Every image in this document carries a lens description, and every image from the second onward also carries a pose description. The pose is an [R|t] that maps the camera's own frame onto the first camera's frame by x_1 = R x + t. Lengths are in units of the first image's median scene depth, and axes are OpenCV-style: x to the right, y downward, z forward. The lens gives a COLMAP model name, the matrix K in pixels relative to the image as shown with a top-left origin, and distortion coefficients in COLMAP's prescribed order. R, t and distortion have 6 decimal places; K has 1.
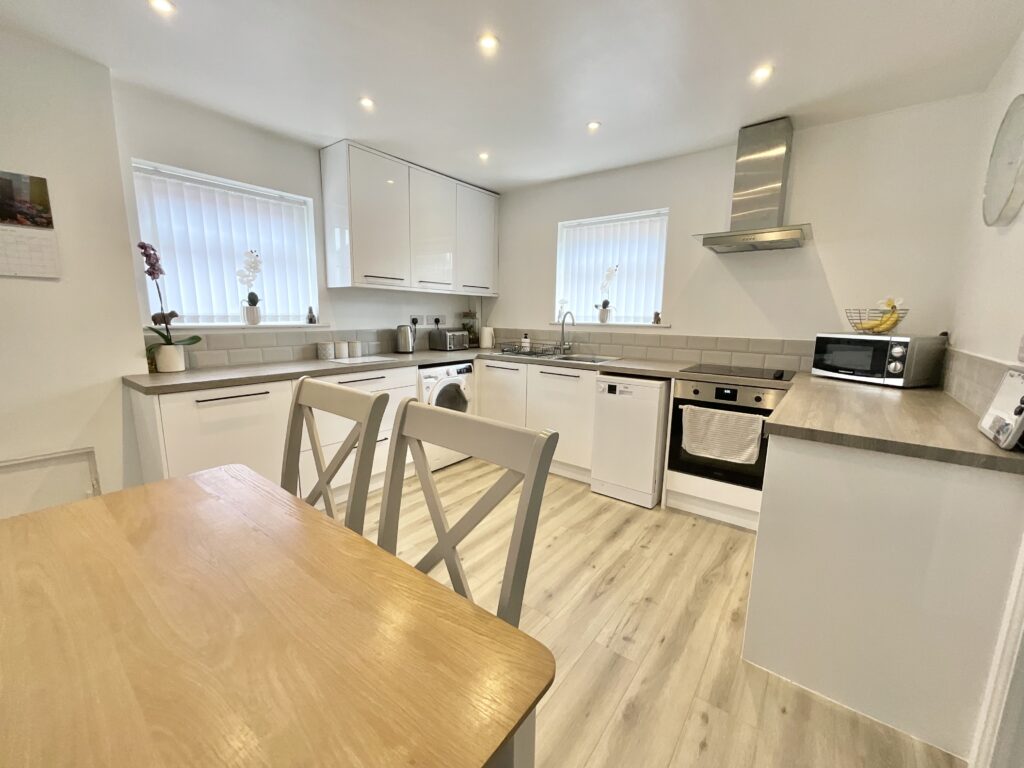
lens RADIAL K [[414.9, 0, 512.6], [0, 414.9, 384.8], [0, 0, 1]] dist [-0.002146, -0.000700]
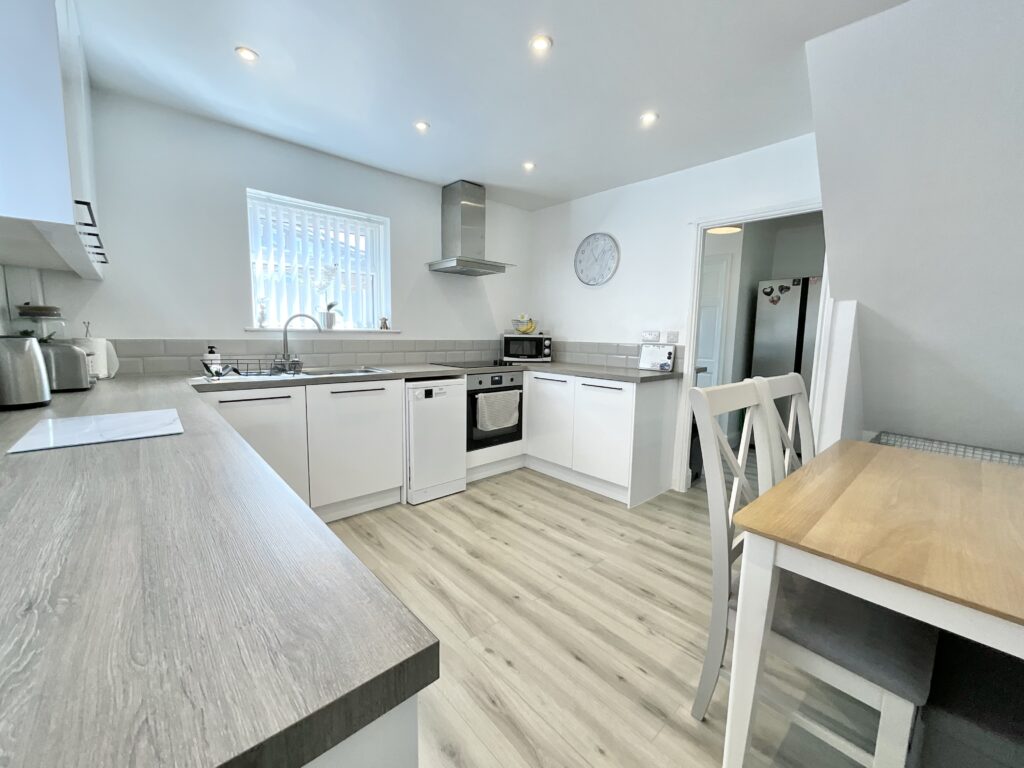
lens RADIAL K [[414.9, 0, 512.2], [0, 414.9, 385.0], [0, 0, 1]] dist [-0.002146, -0.000700]
pose [[0.177972, -0.136041, 0.974586, -0.771767], [0.147944, 0.982840, 0.110177, -0.100392], [-0.972851, 0.124576, 0.195045, 0.656501]]
